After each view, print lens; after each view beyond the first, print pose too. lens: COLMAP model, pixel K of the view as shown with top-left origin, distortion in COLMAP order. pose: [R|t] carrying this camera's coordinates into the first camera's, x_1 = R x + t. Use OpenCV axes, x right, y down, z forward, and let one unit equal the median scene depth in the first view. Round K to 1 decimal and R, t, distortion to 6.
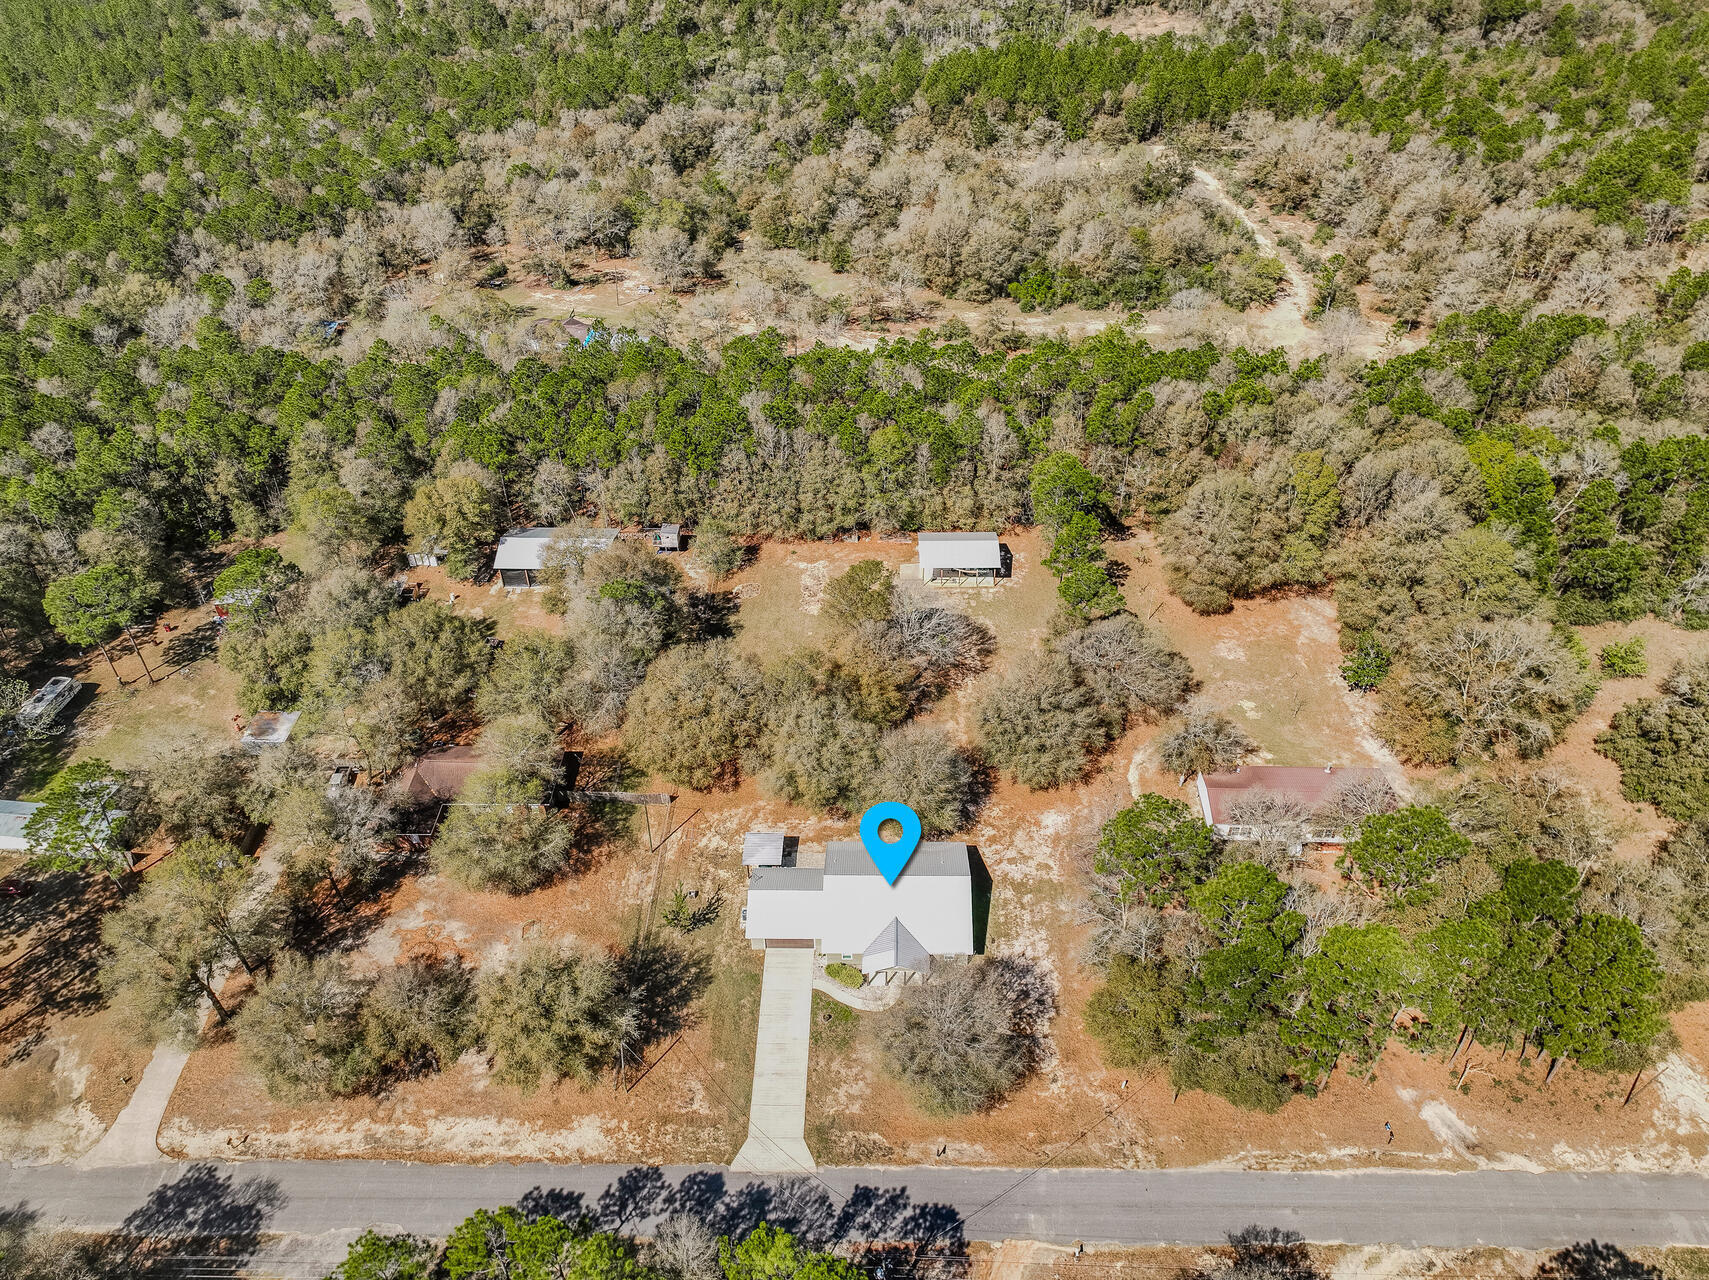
lens RADIAL K [[1226.5, 0, 854.5], [0, 1226.5, 640.0], [0, 0, 1]] dist [-0.016757, 0.041458]
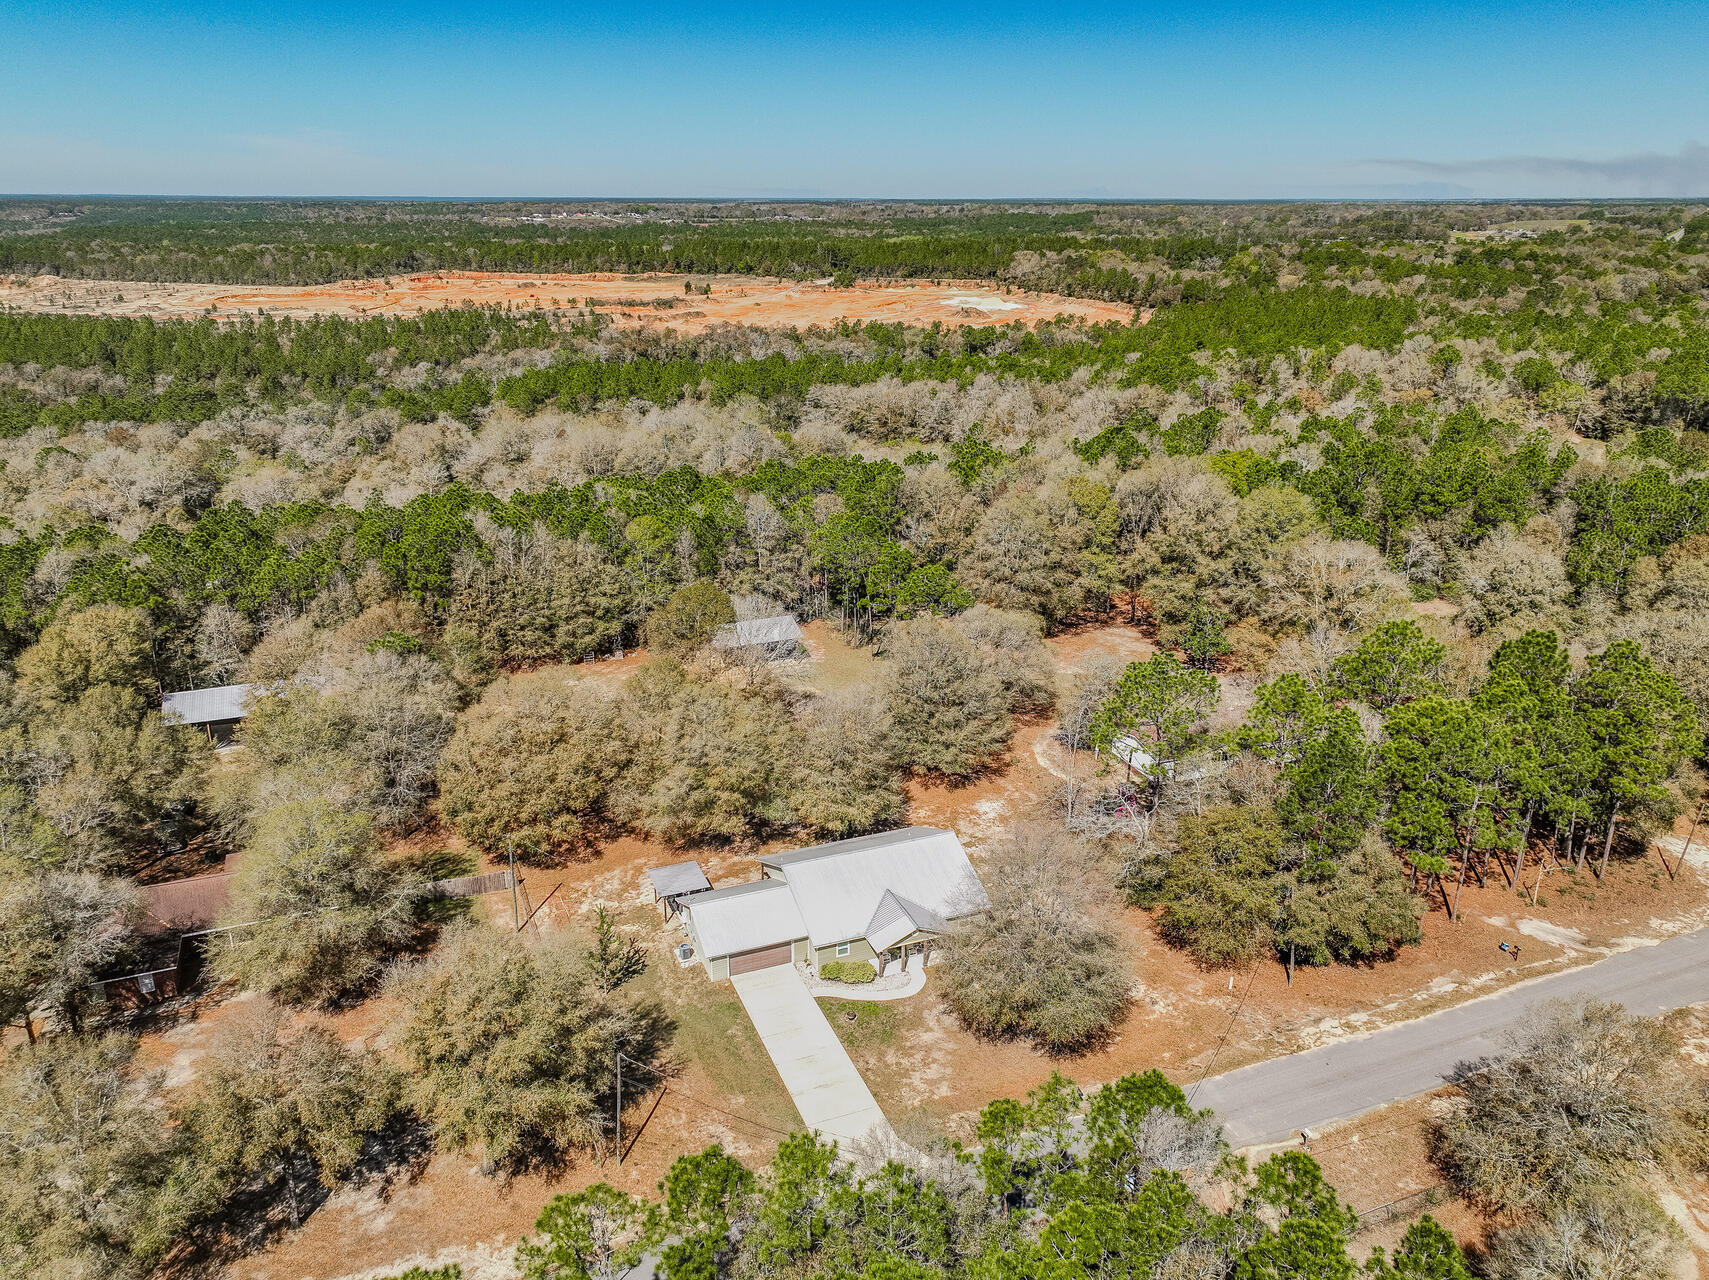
lens RADIAL K [[1268.5, 0, 858.2], [0, 1268.5, 645.0], [0, 0, 1]] dist [0.012303, 0.001066]
pose [[0.919933, -0.124435, 0.371806, -0.300004], [0.240347, 0.928205, -0.284023, 0.349083], [-0.309770, 0.350645, 0.883793, 0.271262]]
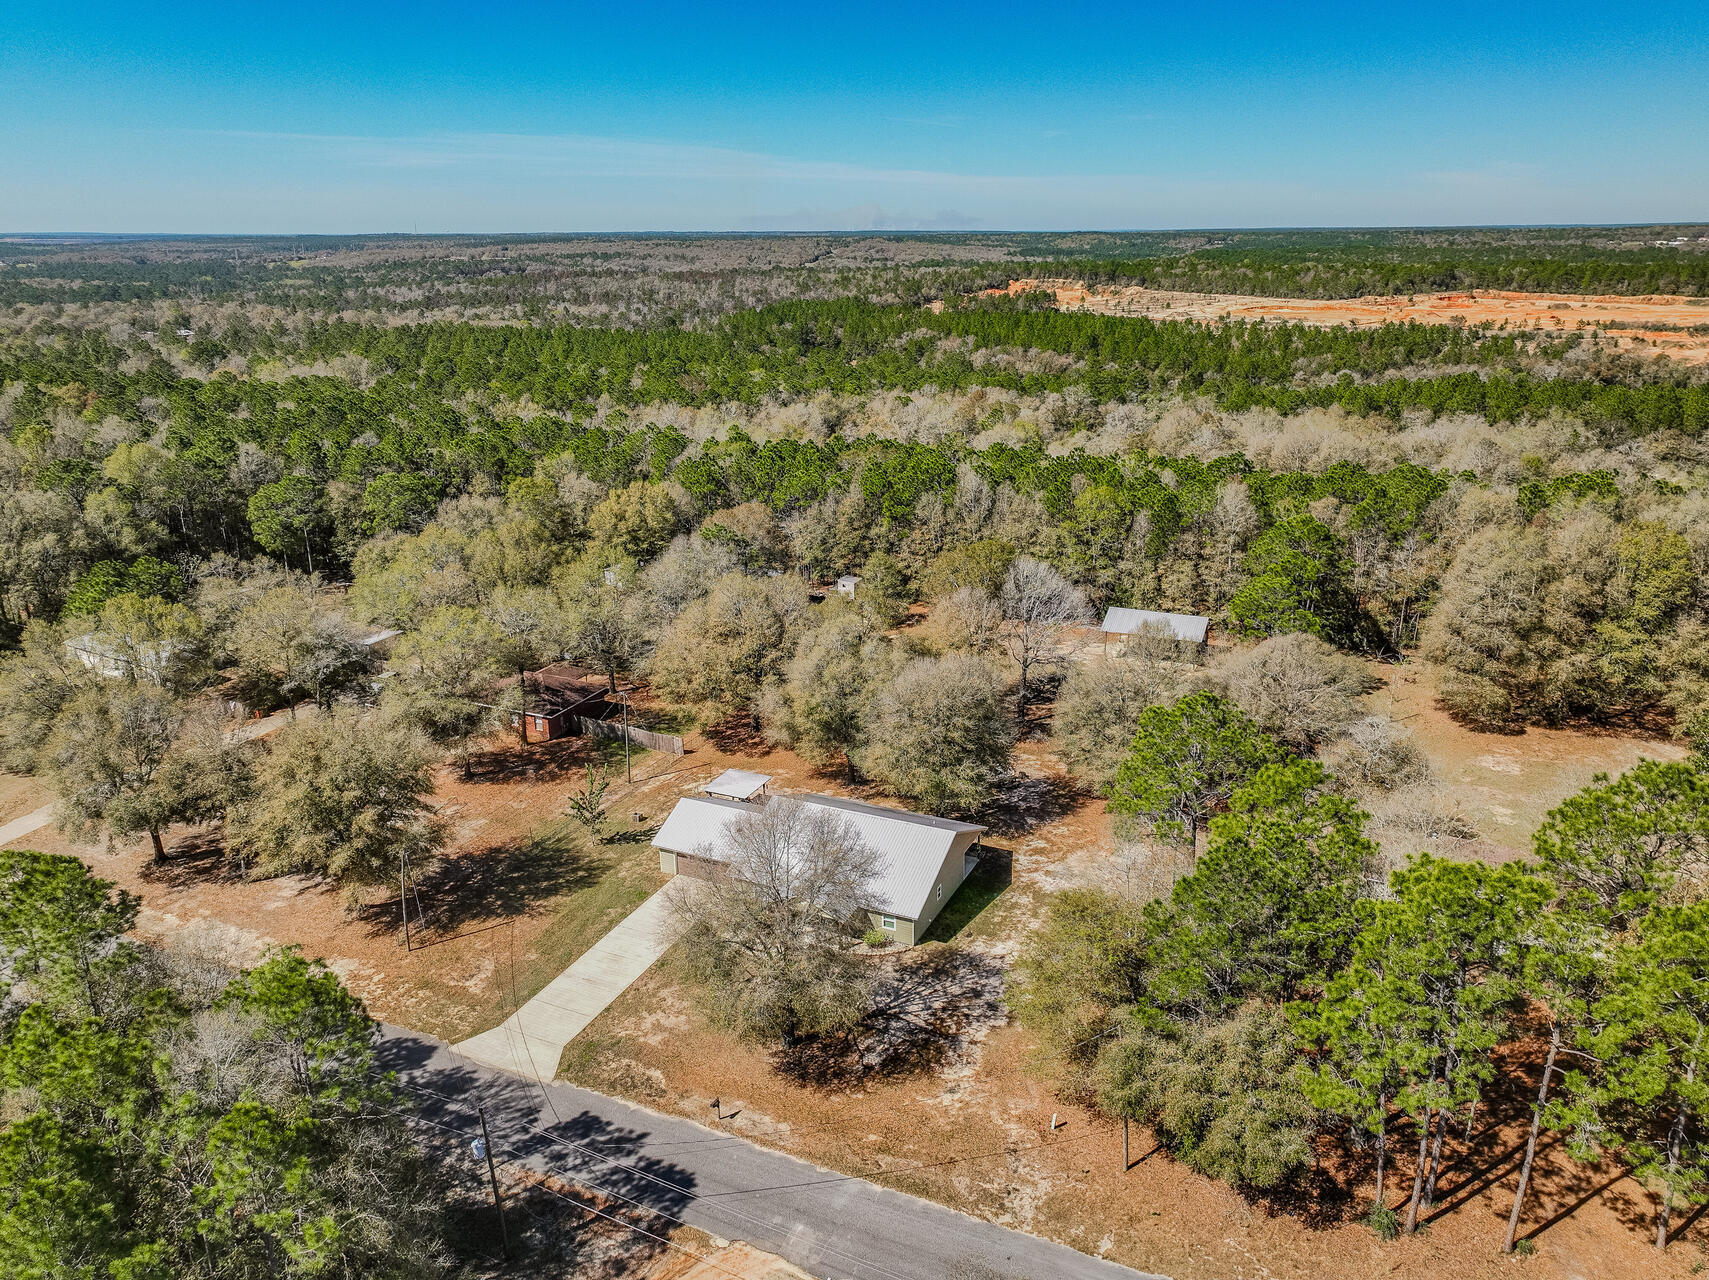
lens RADIAL K [[1226.5, 0, 854.5], [0, 1226.5, 640.0], [0, 0, 1]] dist [-0.016757, 0.041458]
pose [[0.914956, 0.126362, -0.383260, 0.344544], [-0.249678, 0.923375, -0.291616, 0.359477], [0.317044, 0.362507, 0.876397, 0.371653]]
